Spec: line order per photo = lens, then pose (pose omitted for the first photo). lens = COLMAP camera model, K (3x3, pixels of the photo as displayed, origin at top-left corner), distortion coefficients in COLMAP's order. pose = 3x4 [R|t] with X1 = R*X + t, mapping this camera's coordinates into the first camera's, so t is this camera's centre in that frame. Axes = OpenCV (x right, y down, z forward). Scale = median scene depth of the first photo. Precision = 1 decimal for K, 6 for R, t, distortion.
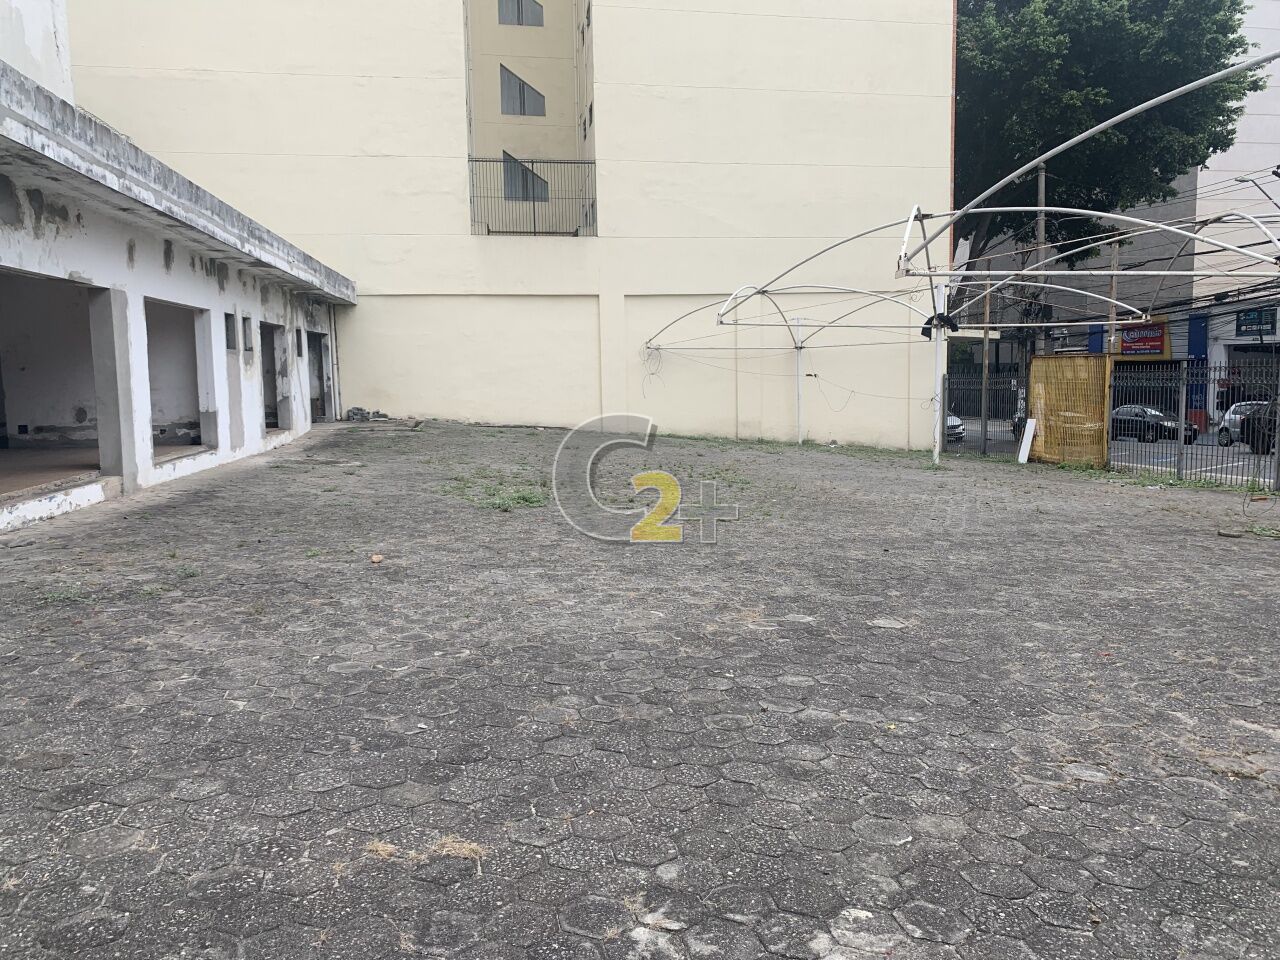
lens RADIAL K [[973.5, 0, 638.3], [0, 973.5, 471.9], [0, 0, 1]] dist [0.038669, -0.045482]
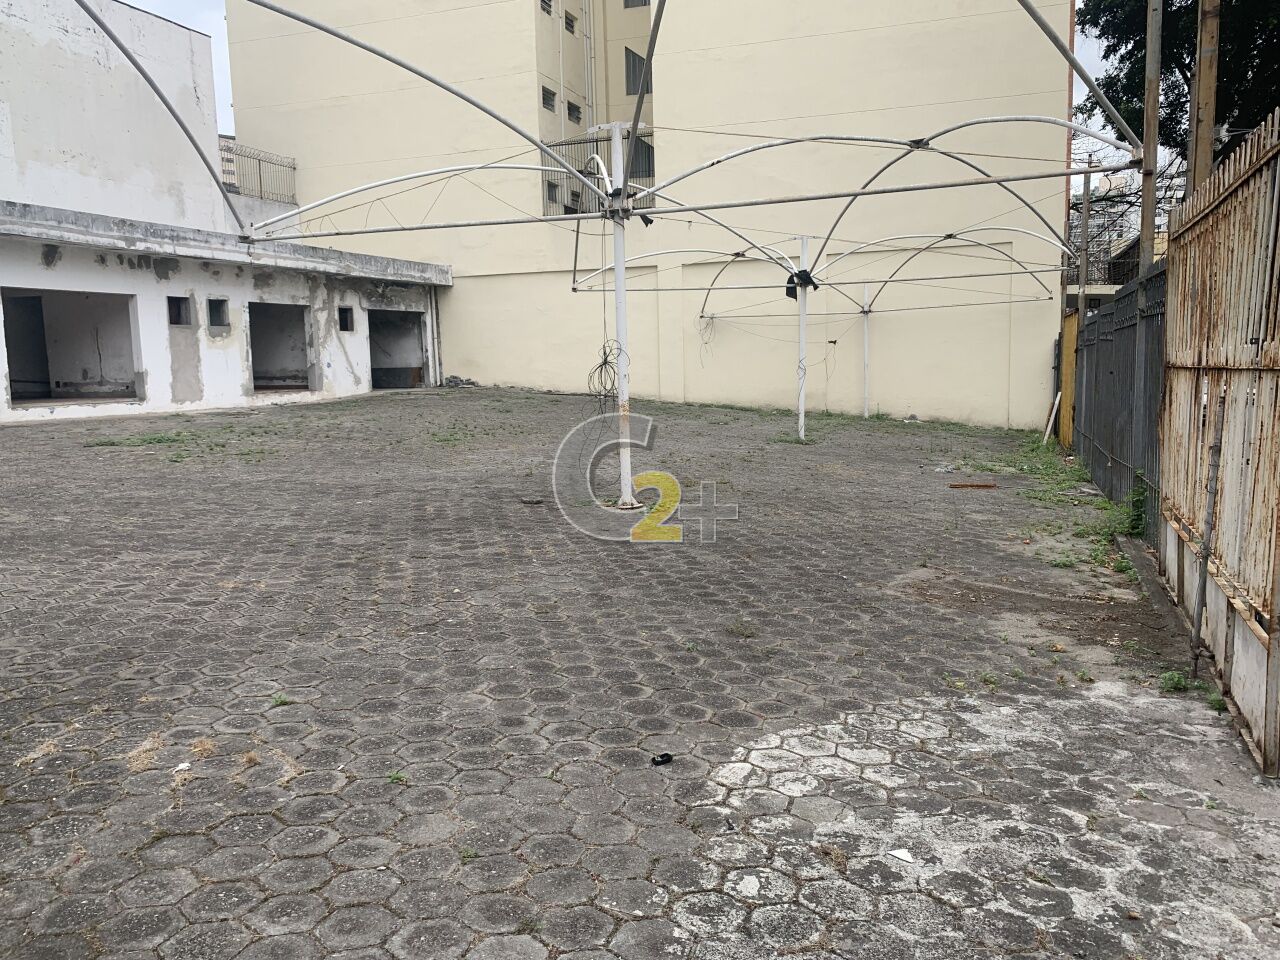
lens RADIAL K [[973.5, 0, 629.3], [0, 973.5, 480.3], [0, 0, 1]] dist [0.038669, -0.045482]
pose [[0.871715, 0.057282, -0.486653, 0.792669], [-0.042293, 0.998233, 0.041741, 0.001179], [0.488184, -0.015804, 0.872597, 0.166812]]
